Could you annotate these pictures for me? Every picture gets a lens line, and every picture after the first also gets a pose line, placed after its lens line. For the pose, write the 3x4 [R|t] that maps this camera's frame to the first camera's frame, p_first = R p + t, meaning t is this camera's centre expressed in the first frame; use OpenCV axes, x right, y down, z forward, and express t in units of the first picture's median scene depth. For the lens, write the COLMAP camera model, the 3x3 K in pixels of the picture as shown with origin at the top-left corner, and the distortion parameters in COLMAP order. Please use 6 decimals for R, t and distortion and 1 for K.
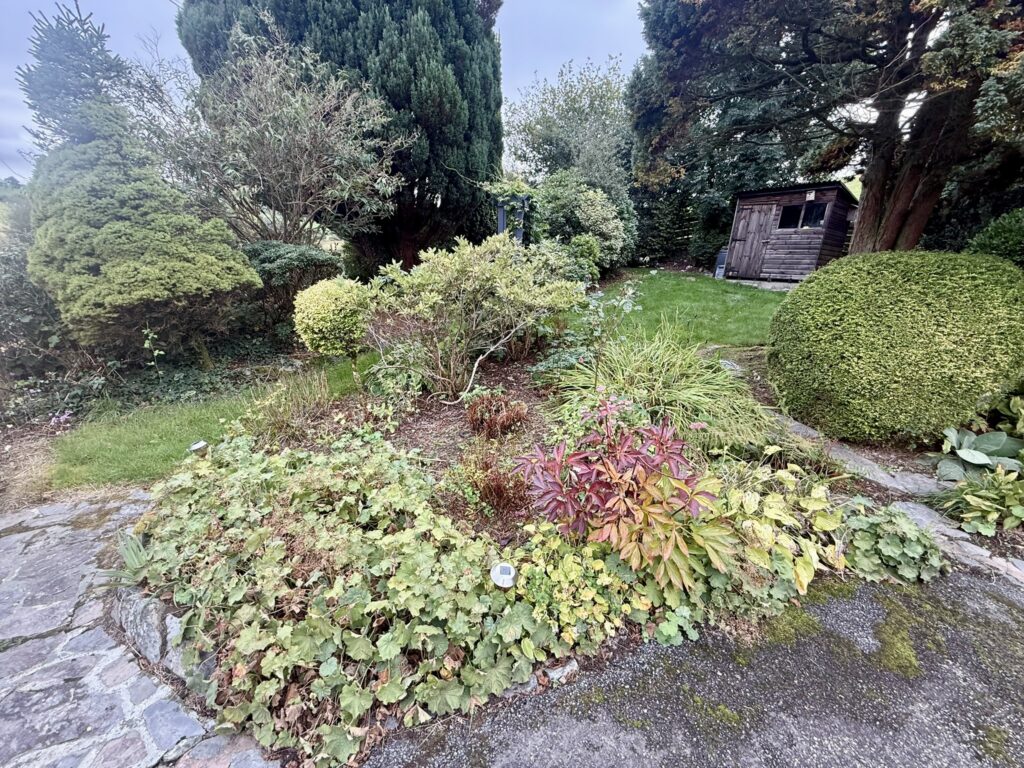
lens RADIAL K [[409.6, 0, 512.4], [0, 409.6, 385.0], [0, 0, 1]] dist [0.000056, -0.000290]
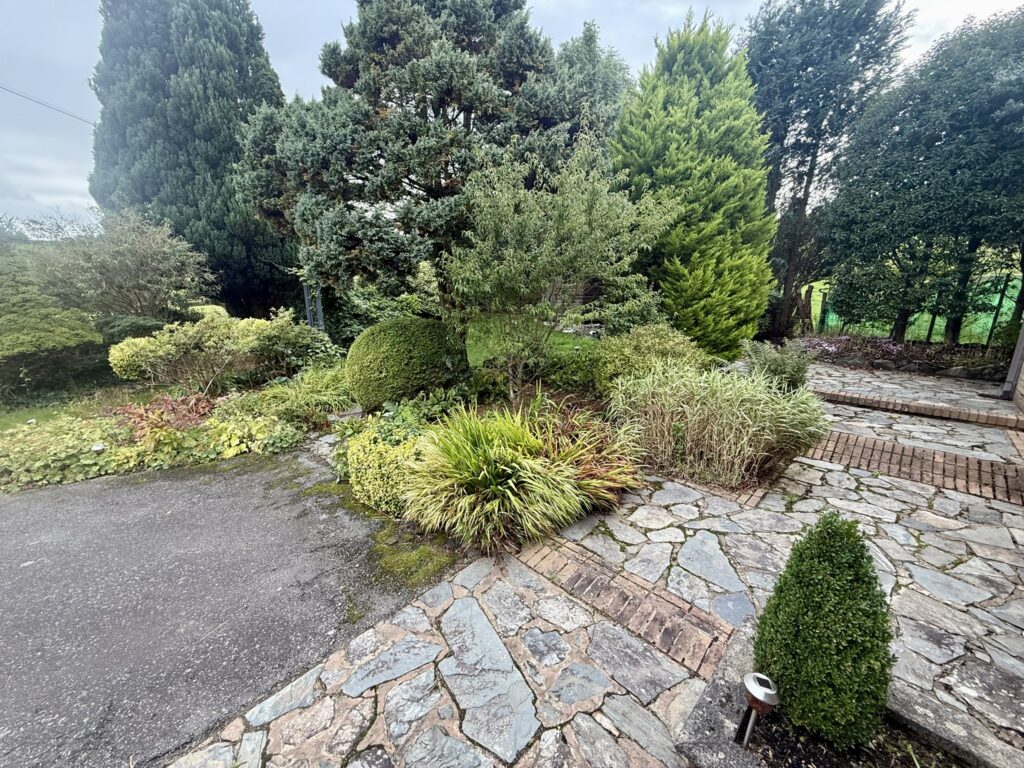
lens RADIAL K [[409.6, 0, 511.6], [0, 409.6, 381.4], [0, 0, 1]] dist [0.000056, -0.000290]
pose [[0.999423, -0.024388, 0.023630, 1.381390], [0.026450, 0.995473, -0.091290, 0.167553], [-0.021296, 0.091862, 0.995544, -0.977292]]
